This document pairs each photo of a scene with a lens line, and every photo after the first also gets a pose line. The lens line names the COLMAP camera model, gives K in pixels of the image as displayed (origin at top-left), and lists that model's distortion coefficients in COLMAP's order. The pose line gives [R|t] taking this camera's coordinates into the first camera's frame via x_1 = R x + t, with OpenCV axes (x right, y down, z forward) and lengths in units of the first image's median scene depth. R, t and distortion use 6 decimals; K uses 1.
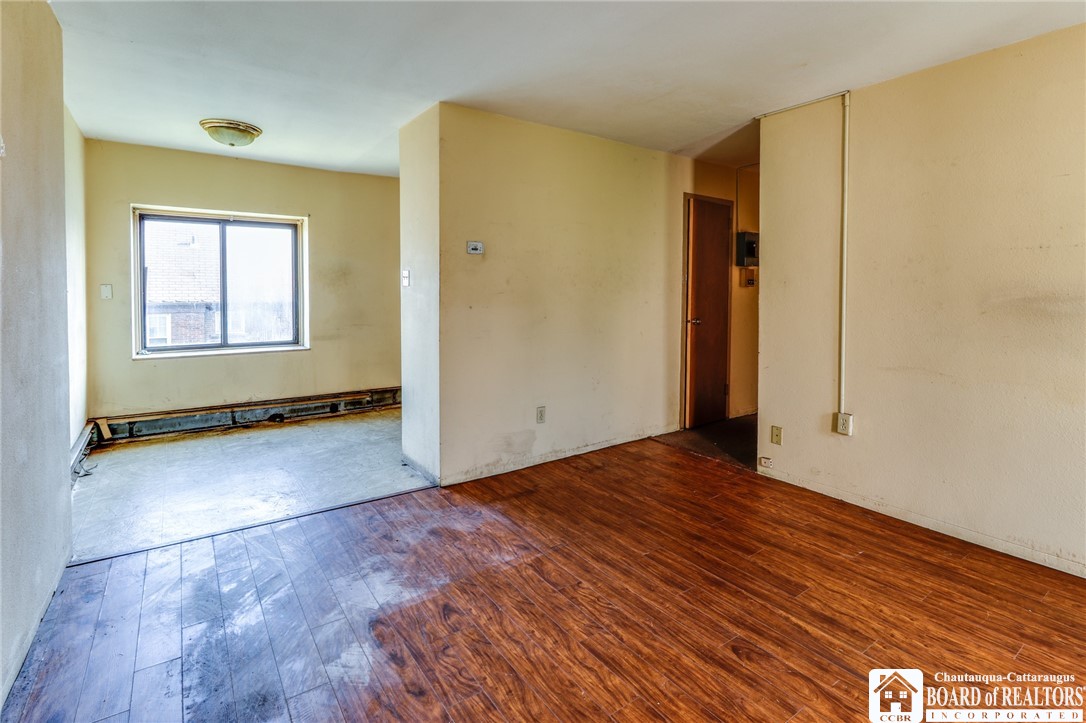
lens RADIAL K [[555.0, 0, 545.9], [0, 555.0, 310.5], [0, 0, 1]] dist [0.019435, -0.001701]
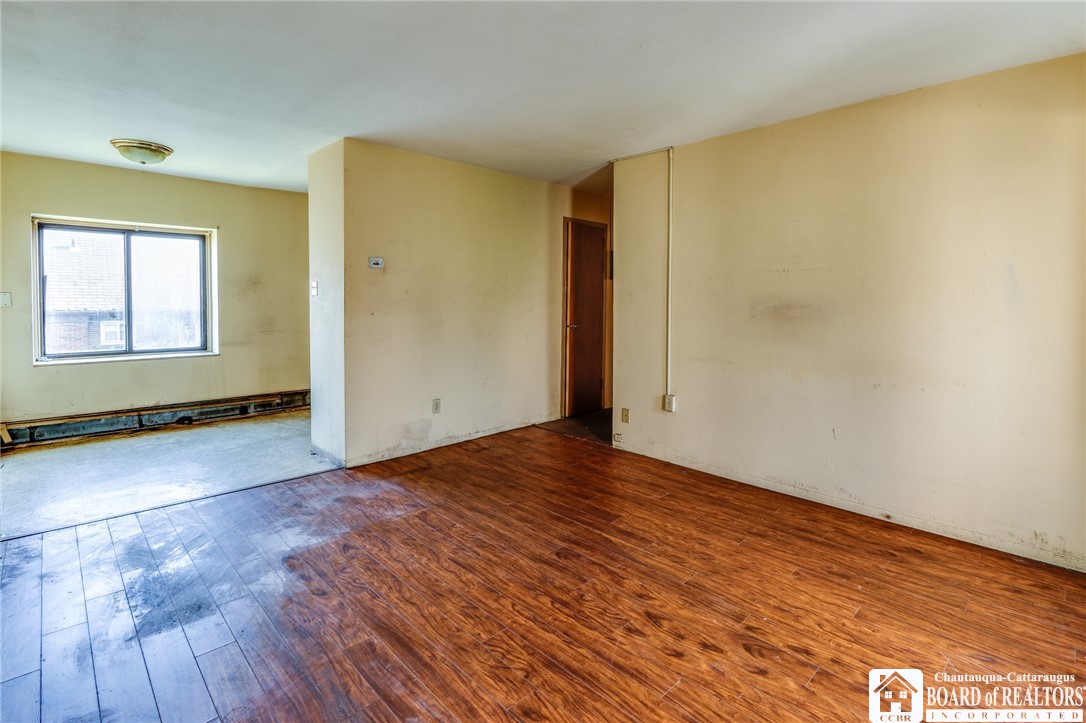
lens RADIAL K [[555.0, 0, 548.8], [0, 555.0, 318.0], [0, 0, 1]] dist [0.019435, -0.001701]
pose [[0.989297, -0.002470, 0.145897, 0.065492], [0.002757, 0.999995, -0.001765, 0.006695], [-0.145892, 0.002148, 0.989298, -0.229595]]
